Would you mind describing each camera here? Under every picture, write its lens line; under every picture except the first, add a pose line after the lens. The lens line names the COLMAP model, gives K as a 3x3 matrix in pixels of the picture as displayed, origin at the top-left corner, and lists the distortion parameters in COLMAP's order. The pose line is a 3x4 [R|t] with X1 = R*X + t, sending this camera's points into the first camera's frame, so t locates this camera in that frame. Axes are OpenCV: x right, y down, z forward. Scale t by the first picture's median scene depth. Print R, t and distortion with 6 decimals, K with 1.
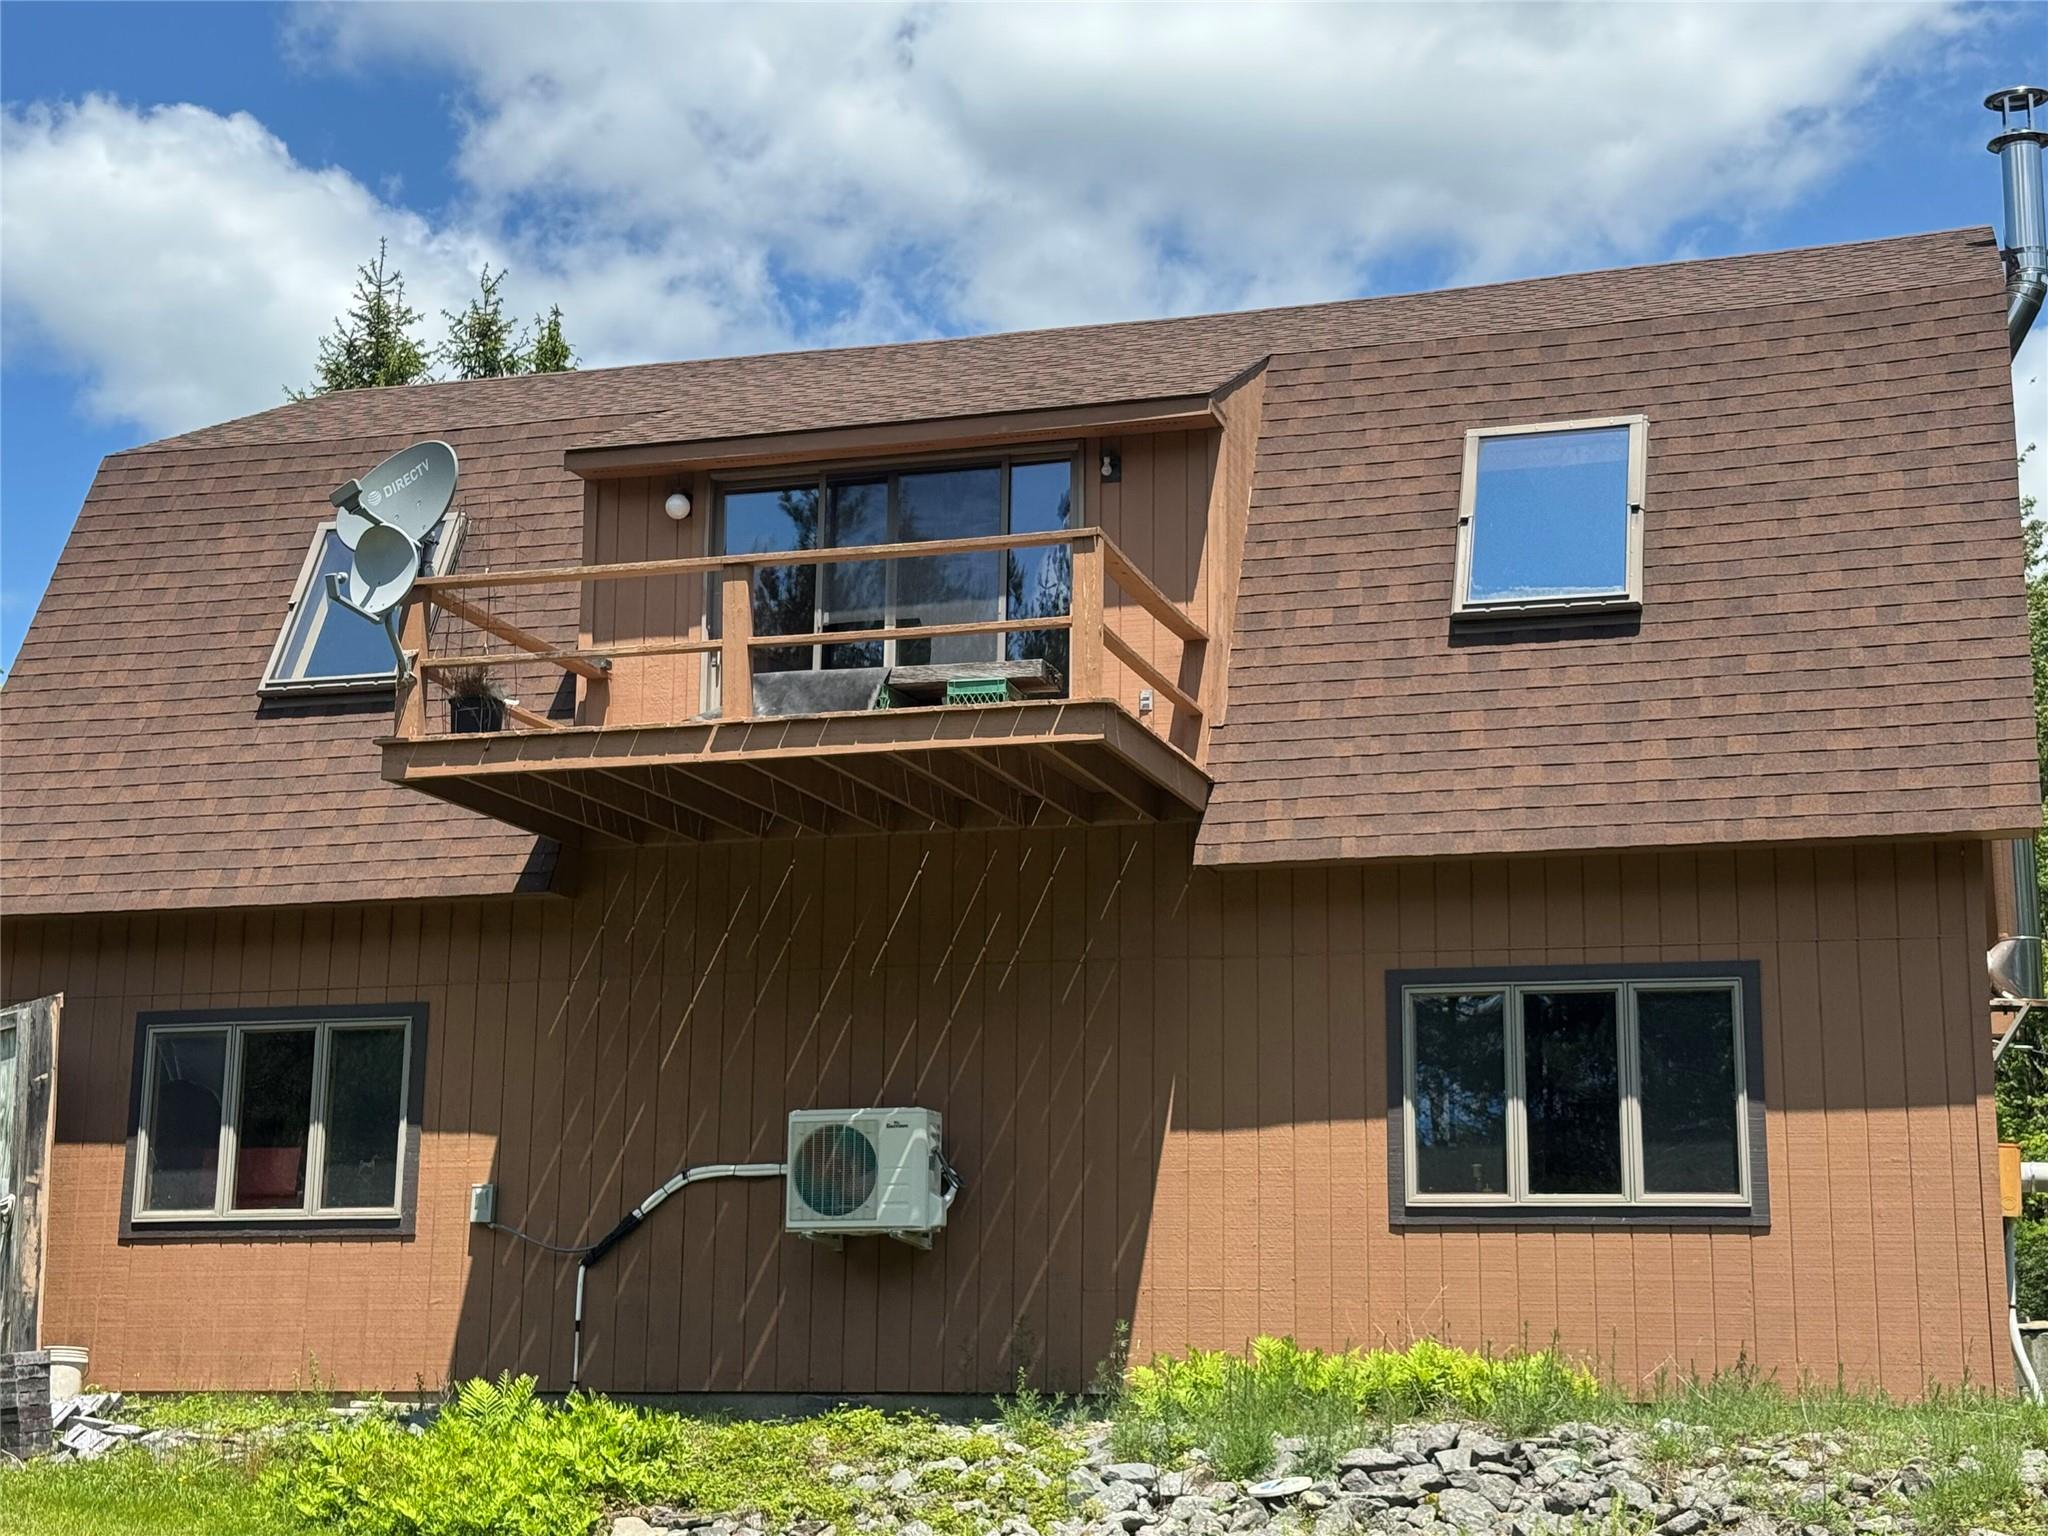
lens RADIAL K [[2959.3, 0, 1027.7], [0, 2959.3, 762.3], [0, 0, 1]] dist [0.093112, 0.000000]
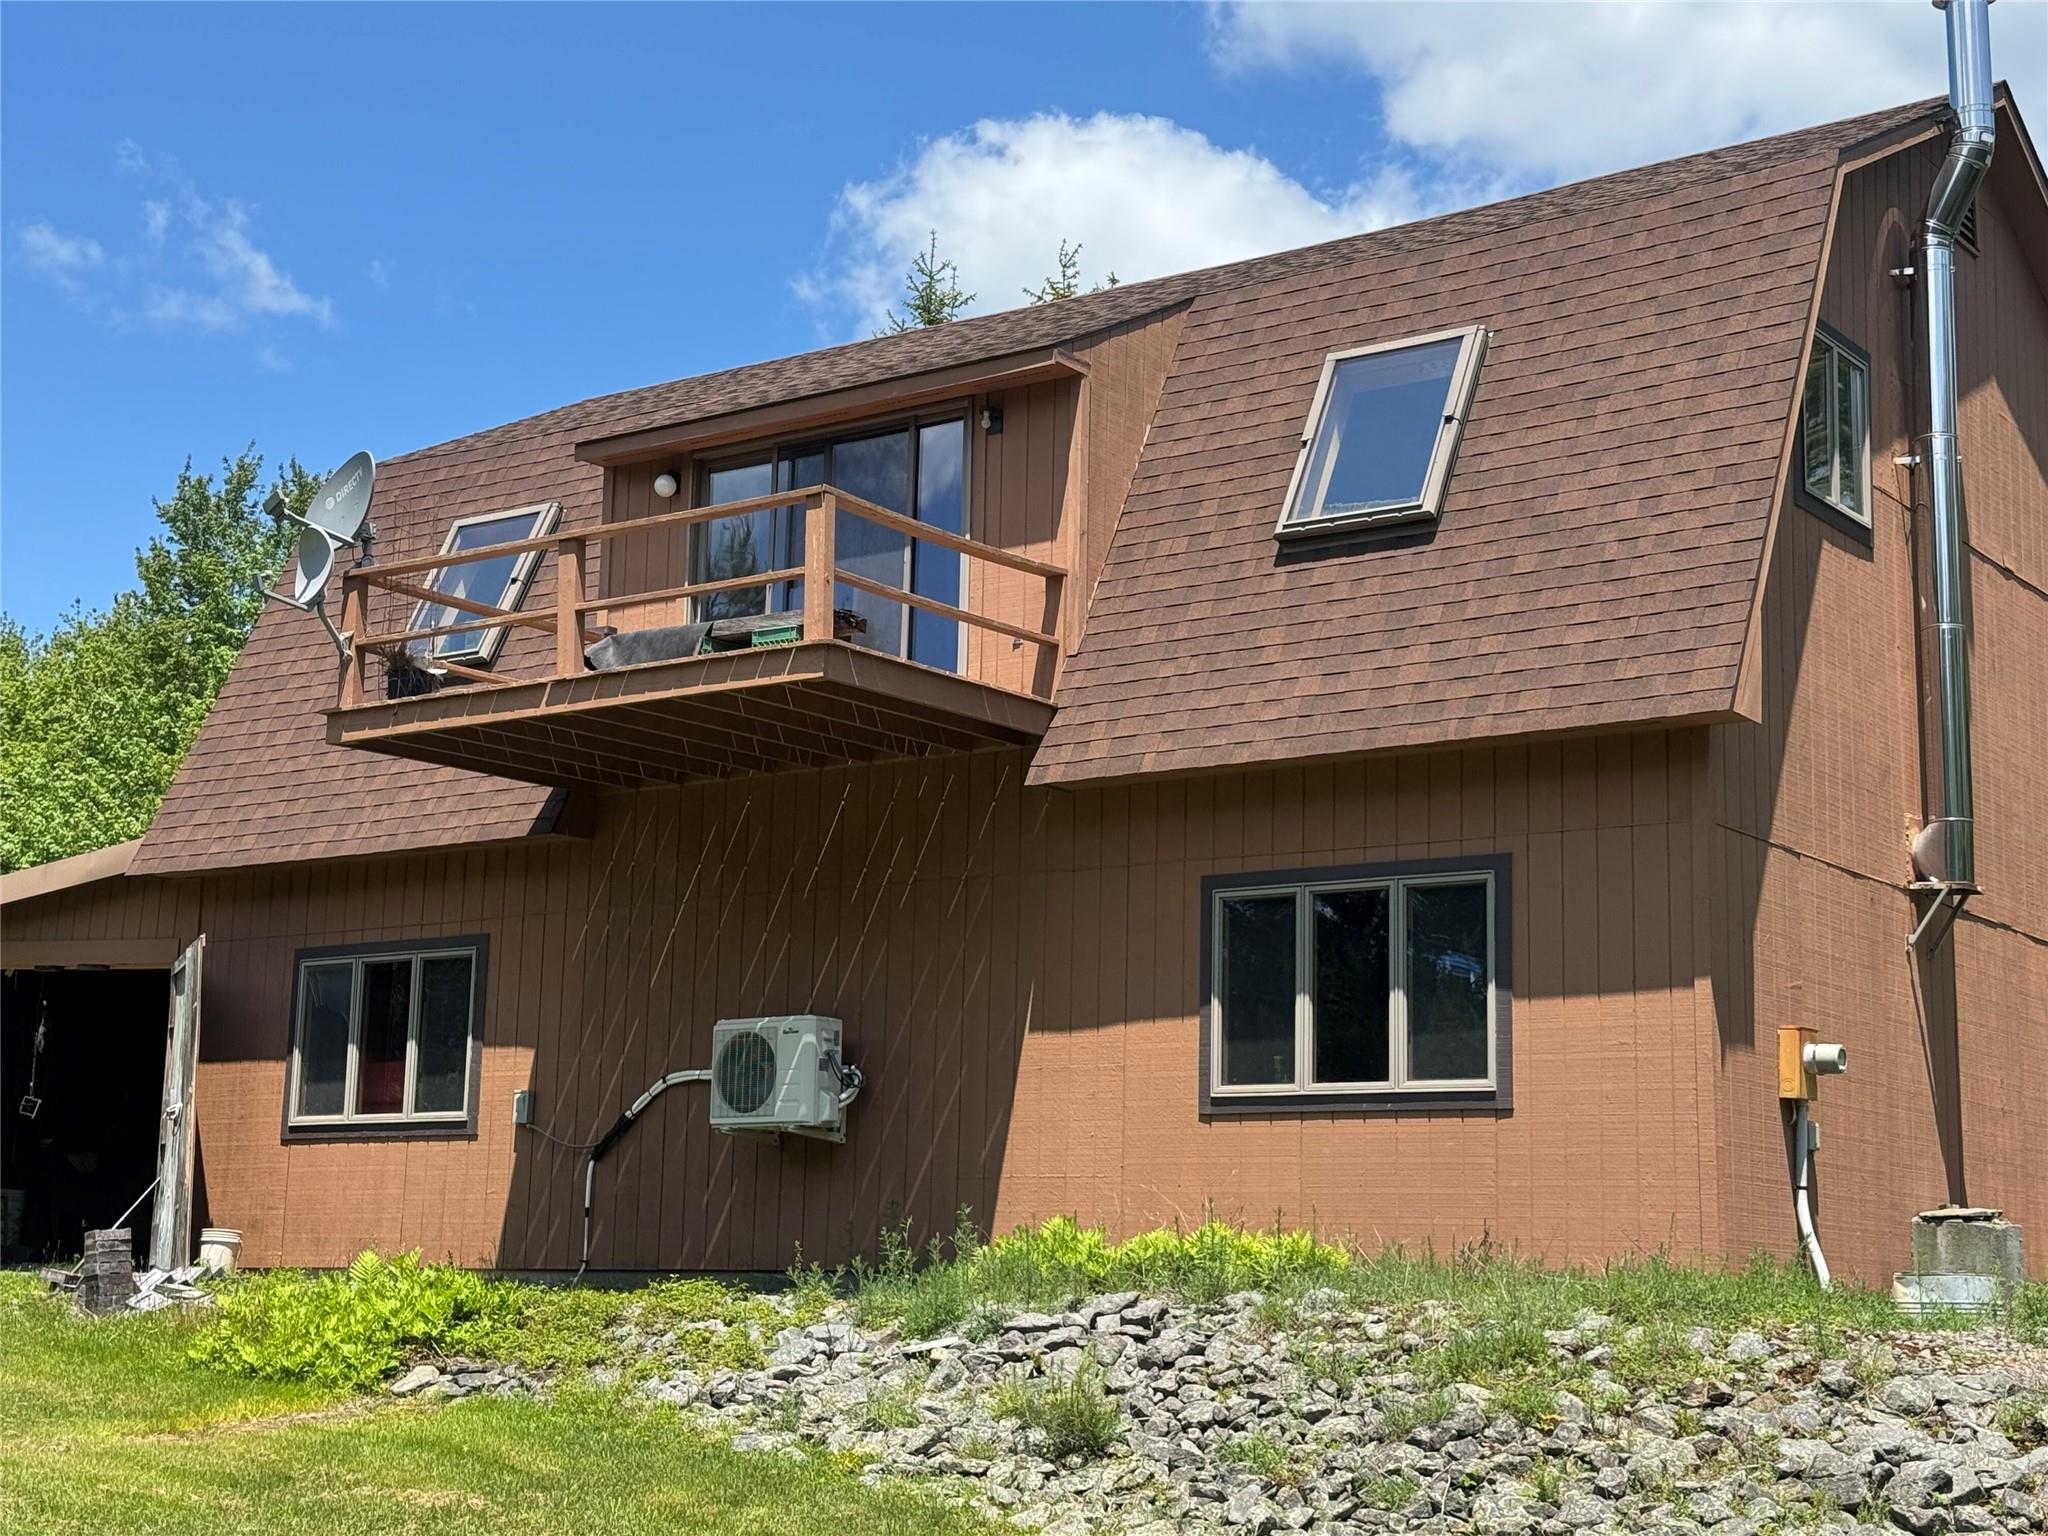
lens RADIAL K [[2959.3, 0, 1013.4], [0, 2959.3, 768.7], [0, 0, 1]] dist [0.093112, 0.000000]
pose [[0.946725, -0.047091, -0.318581, 0.390025], [0.054157, 0.998443, 0.013354, 0.013687], [0.317456, -0.029896, 0.947802, -0.024086]]
